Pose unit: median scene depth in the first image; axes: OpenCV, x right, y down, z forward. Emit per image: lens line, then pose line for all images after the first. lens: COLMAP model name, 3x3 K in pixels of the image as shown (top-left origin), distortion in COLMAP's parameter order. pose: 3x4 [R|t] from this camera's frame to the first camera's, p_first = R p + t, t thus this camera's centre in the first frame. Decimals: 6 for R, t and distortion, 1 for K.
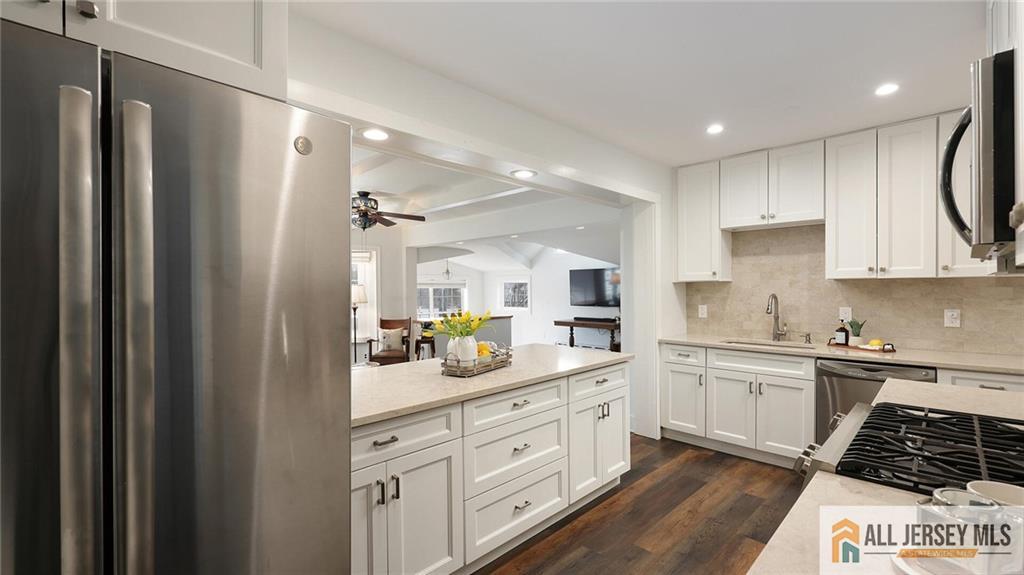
lens RADIAL K [[425.7, 0, 511.8], [0, 425.7, 302.2], [0, 0, 1]] dist [0.000549, 0.000125]
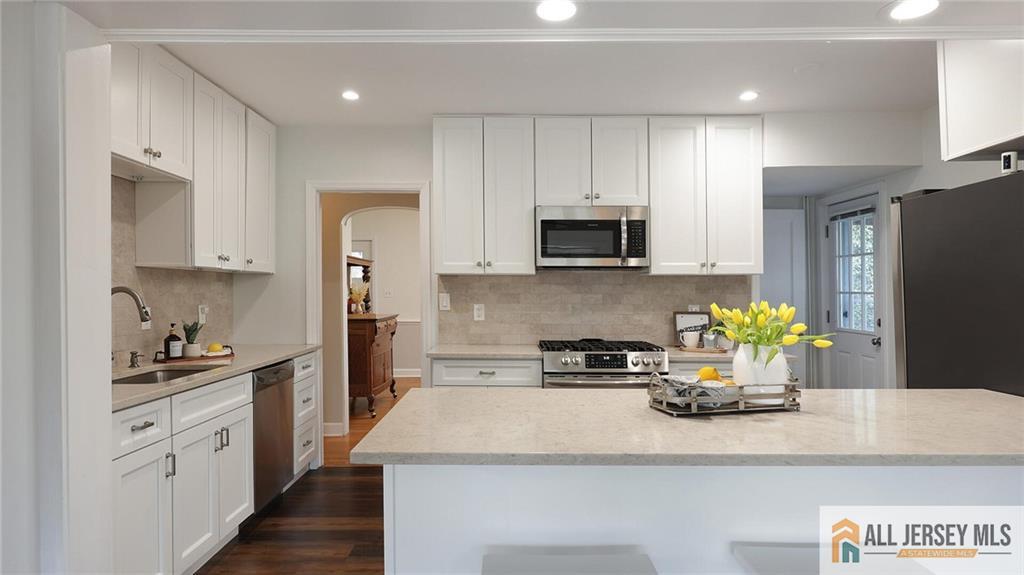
lens RADIAL K [[826.3, 0, 512.0], [0, 826.3, 287.5], [0, 0, 1]] dist [0.007494, 0.005840]
pose [[0.708900, 0.016138, 0.705124, -0.455242], [0.006193, 0.999557, -0.029103, 0.032862], [-0.705282, 0.024998, 0.708486, -0.402631]]
